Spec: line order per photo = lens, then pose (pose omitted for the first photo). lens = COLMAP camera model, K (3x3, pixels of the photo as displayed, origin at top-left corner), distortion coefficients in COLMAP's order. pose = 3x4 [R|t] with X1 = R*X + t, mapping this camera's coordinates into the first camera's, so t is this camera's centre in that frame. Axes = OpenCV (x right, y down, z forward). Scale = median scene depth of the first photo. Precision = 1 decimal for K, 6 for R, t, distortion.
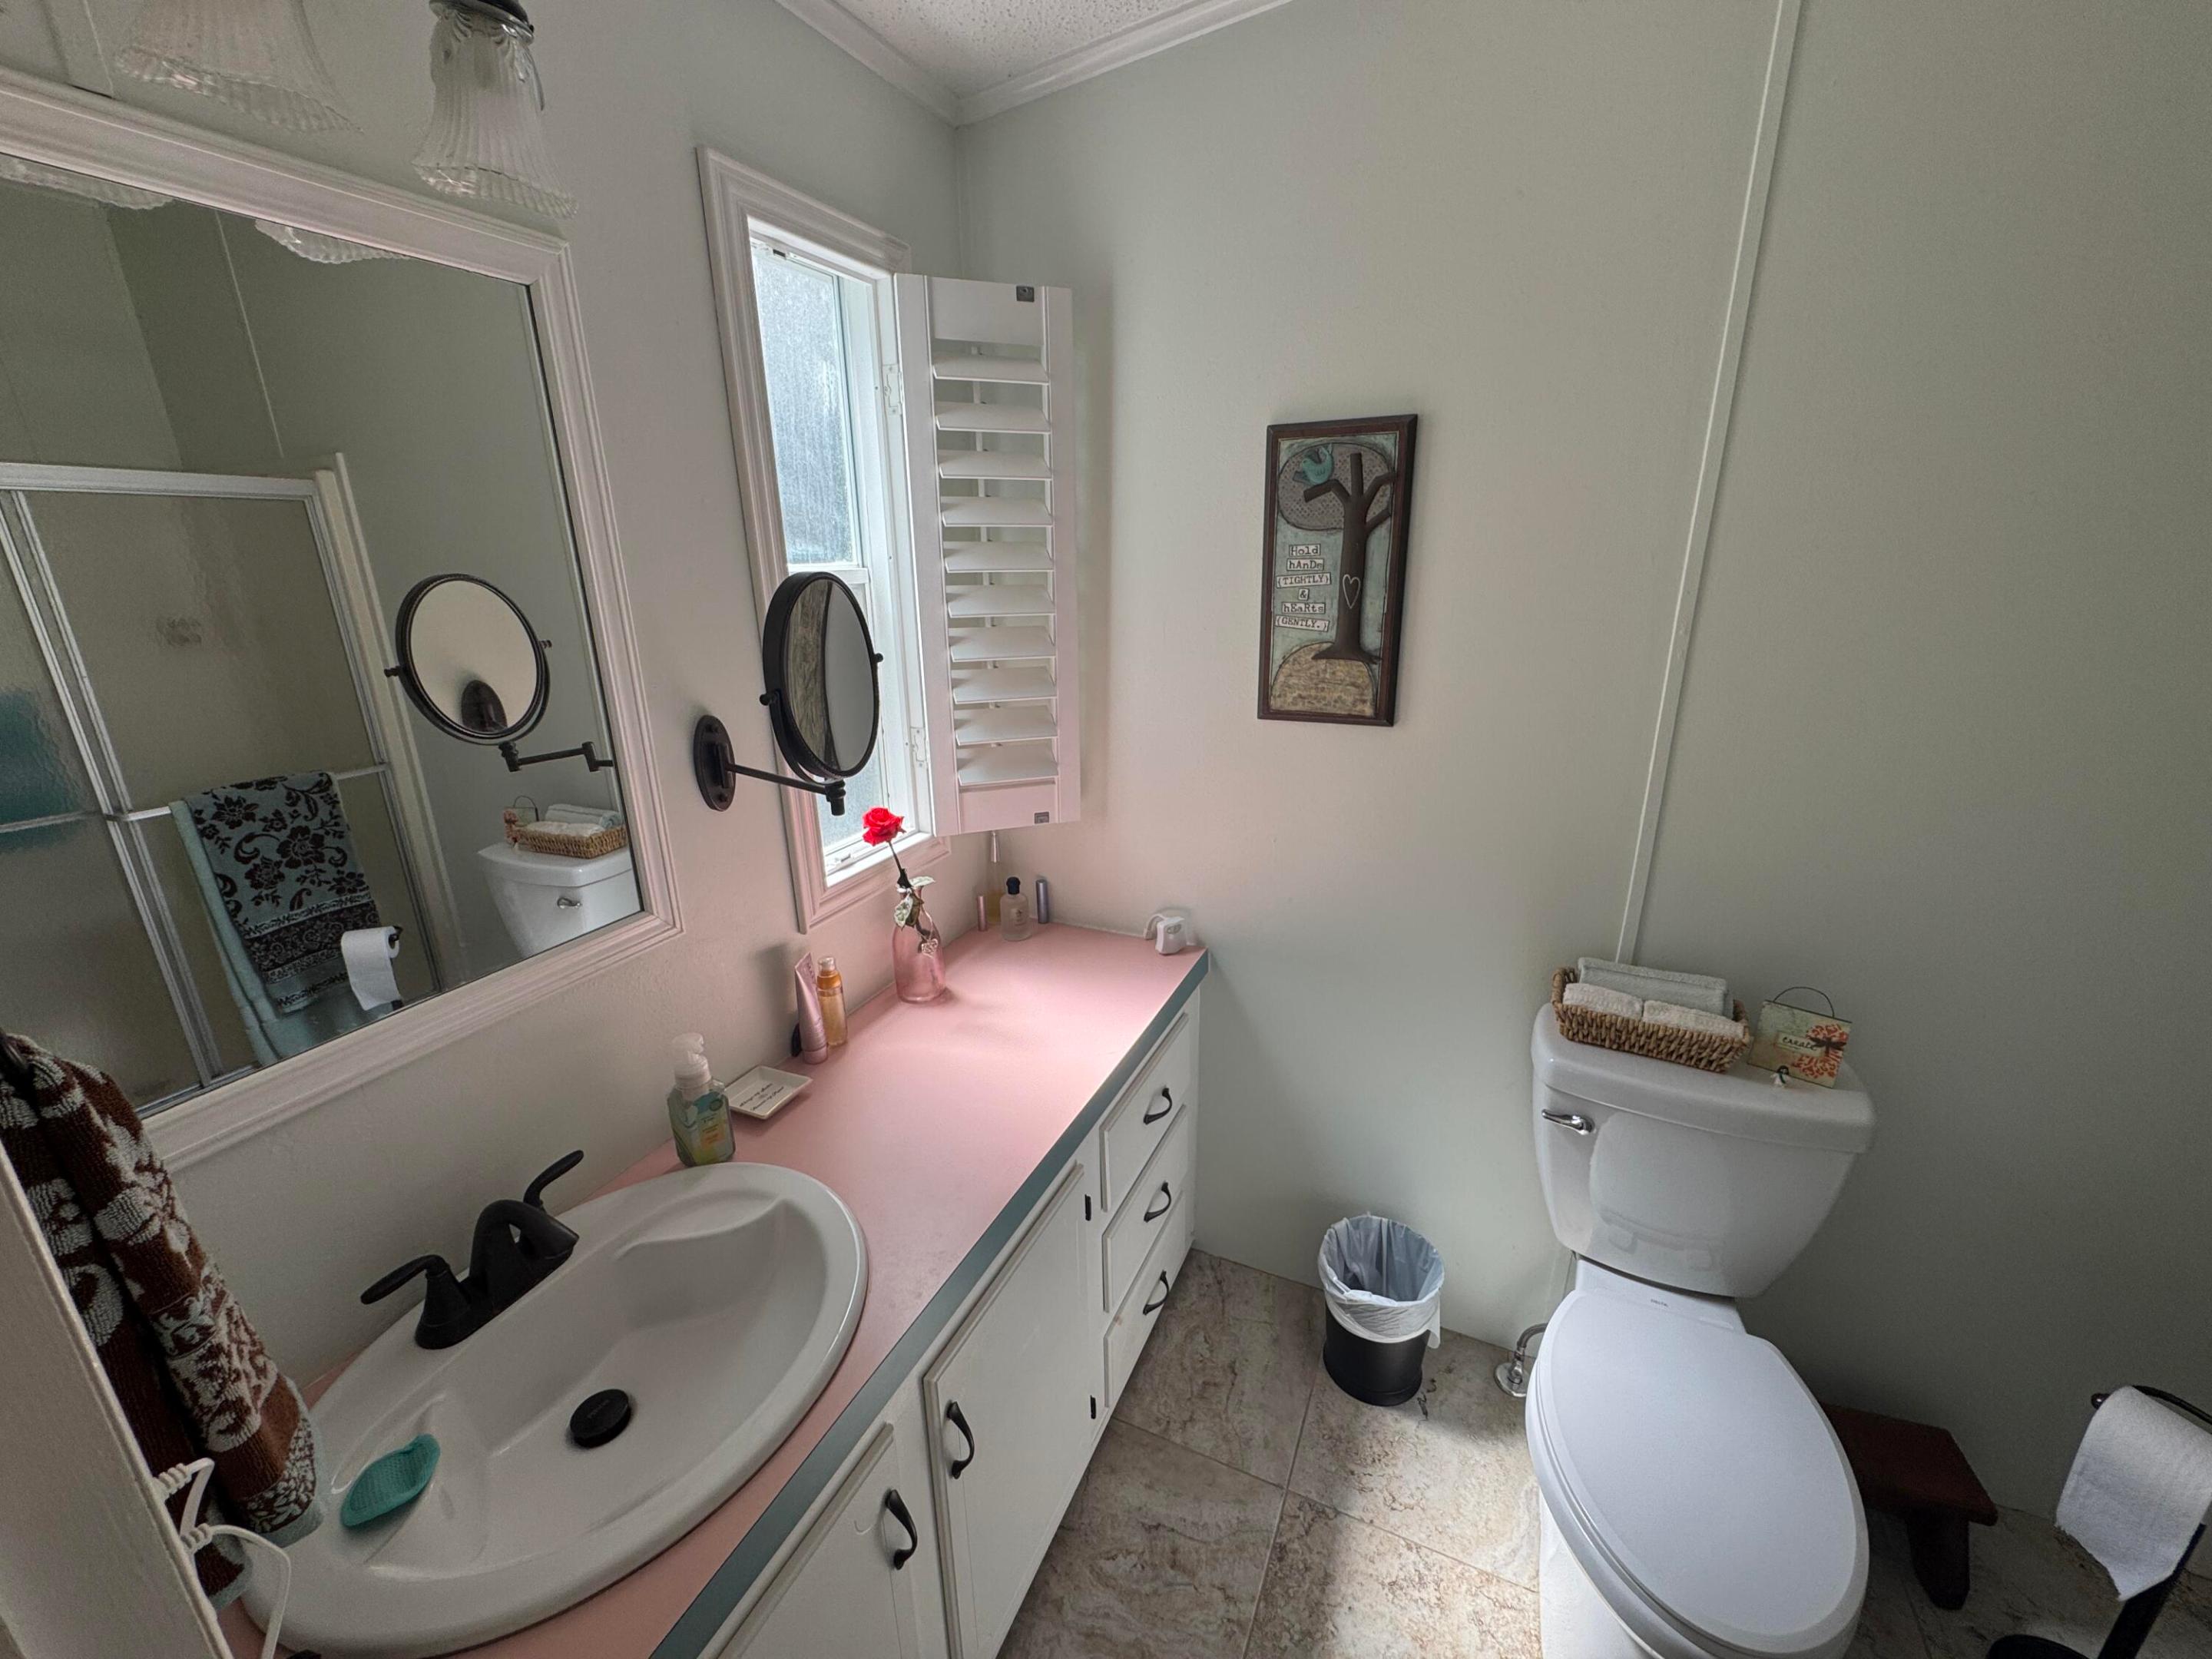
lens RADIAL K [[879.0, 0, 1109.5], [0, 879.0, 826.1], [0, 0, 1]] dist [-0.002496, -0.000060]
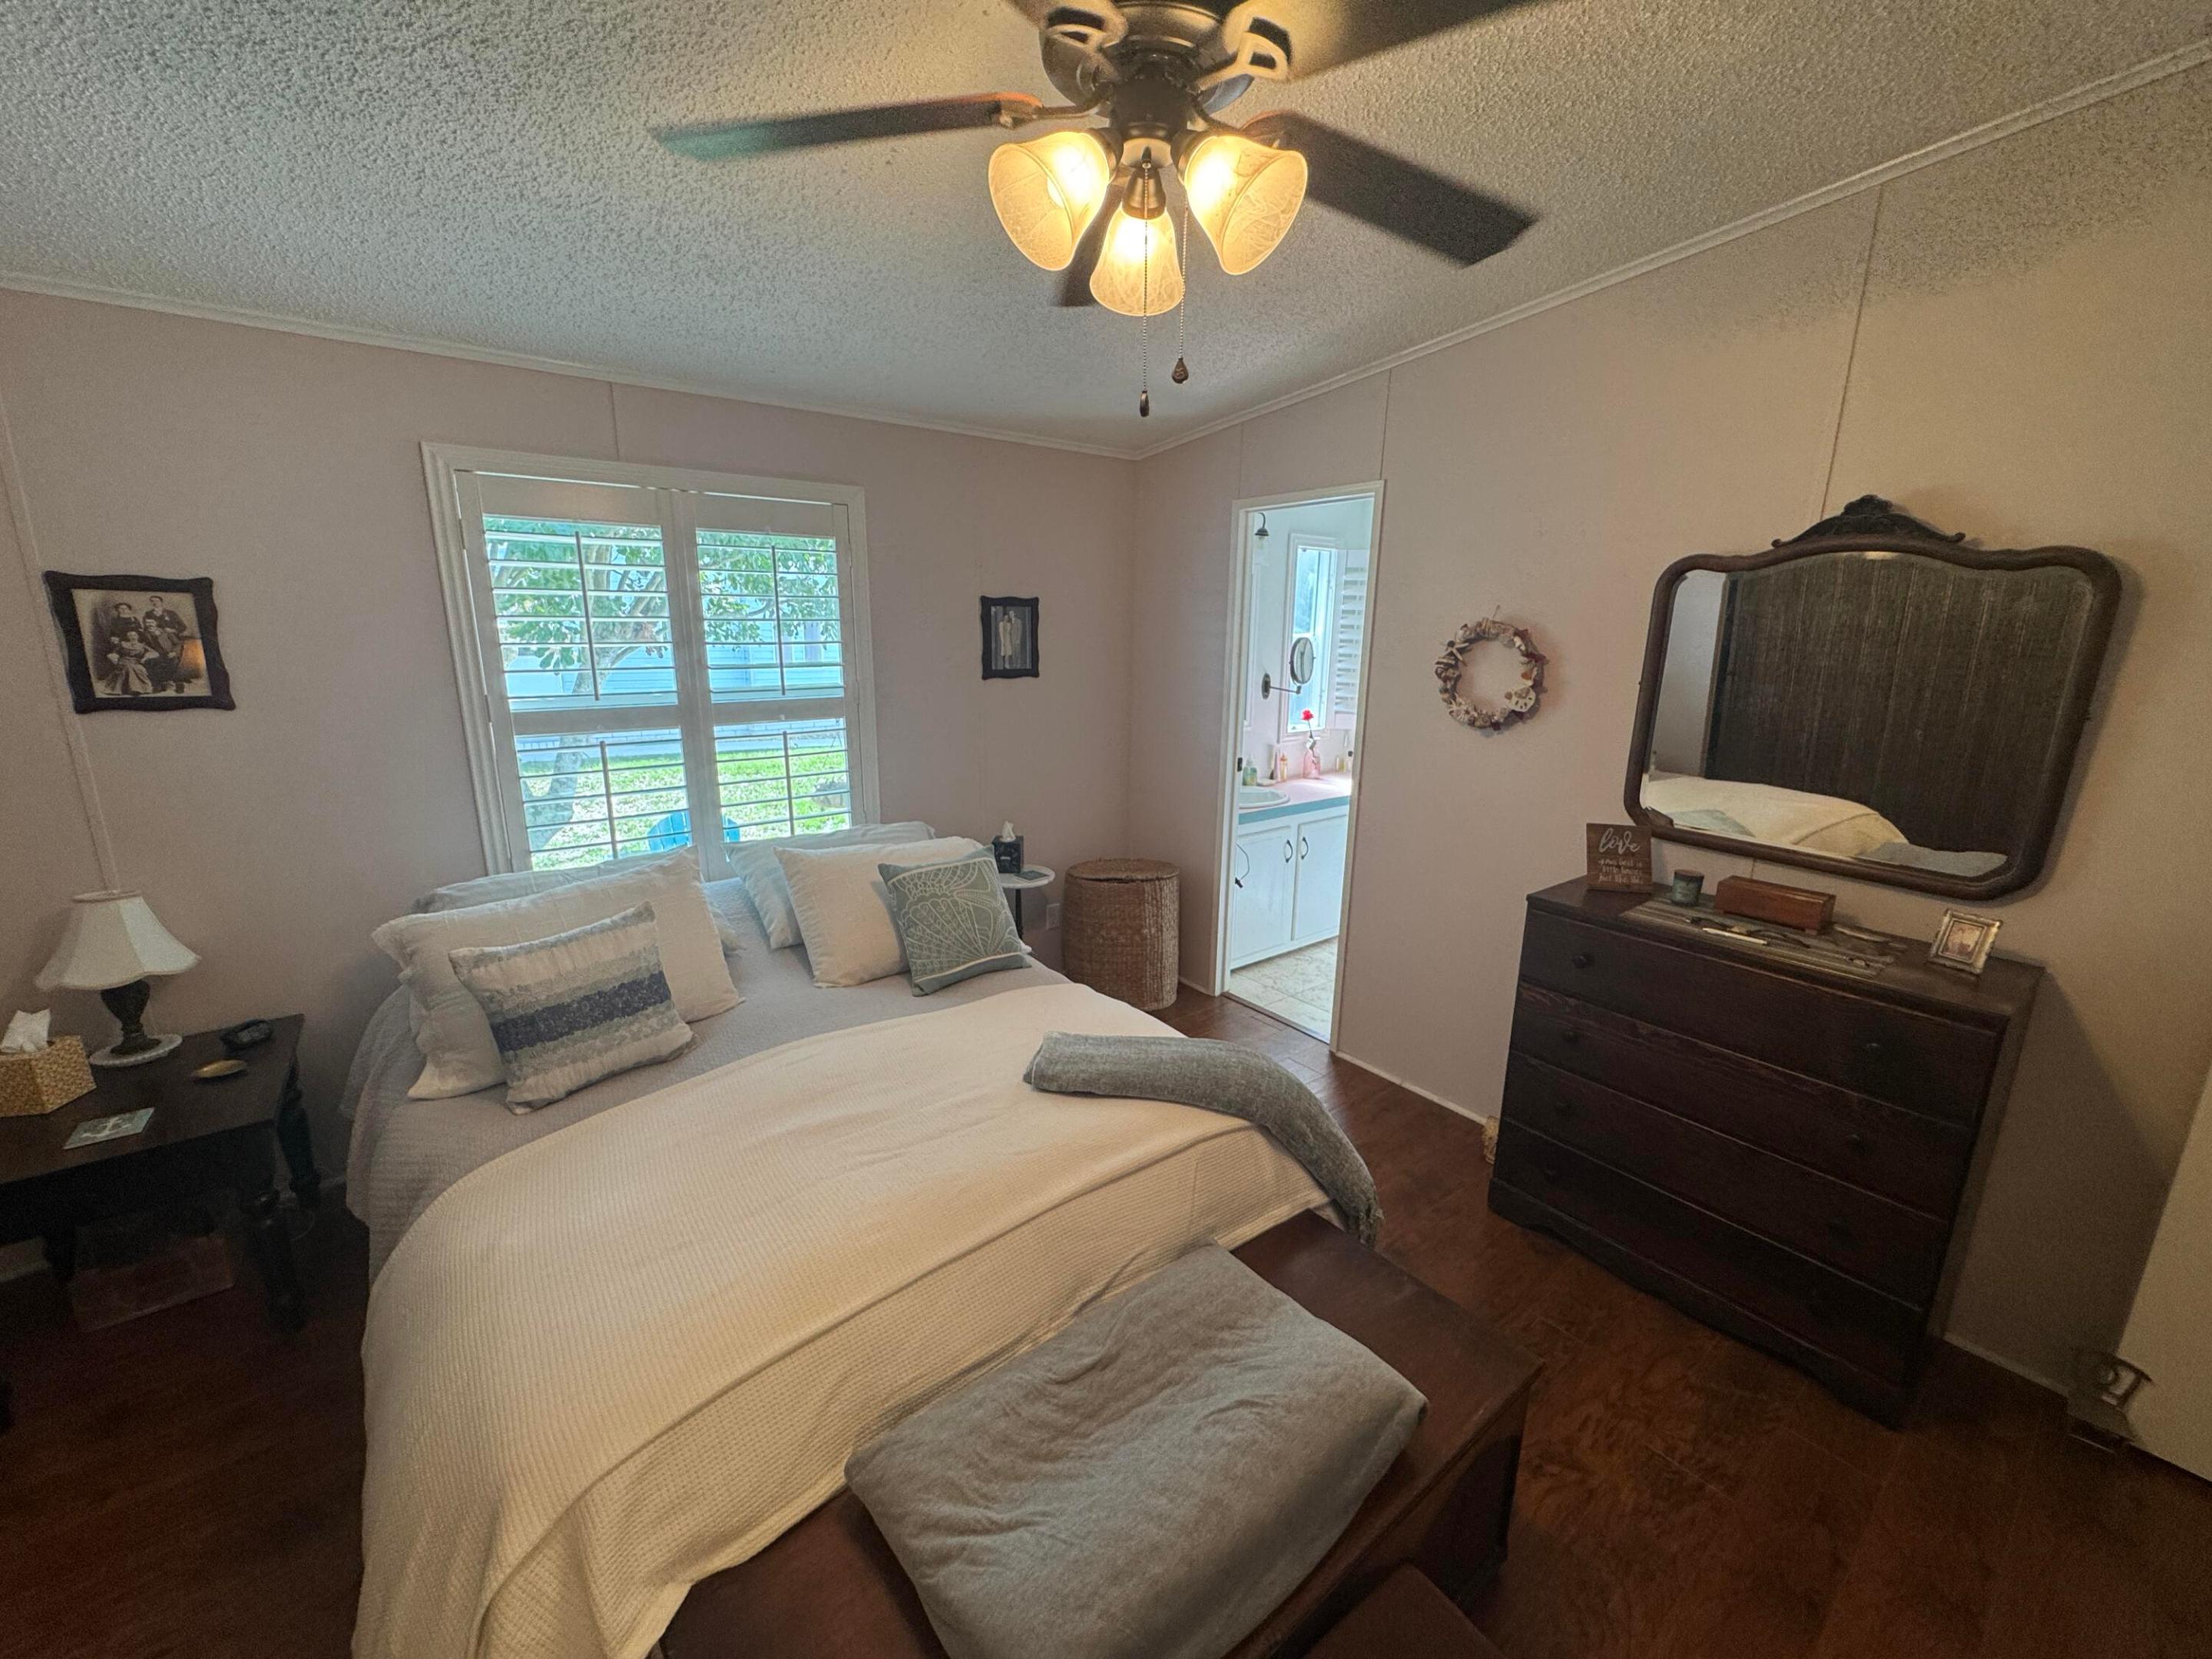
lens RADIAL K [[879.0, 0, 1101.0], [0, 879.0, 830.1], [0, 0, 1]] dist [-0.002496, -0.000060]
pose [[0.883400, 0.132760, -0.449420, 0.569183], [-0.164616, 0.985827, -0.032359, 0.639822], [0.438754, 0.102567, 0.892734, -2.138330]]
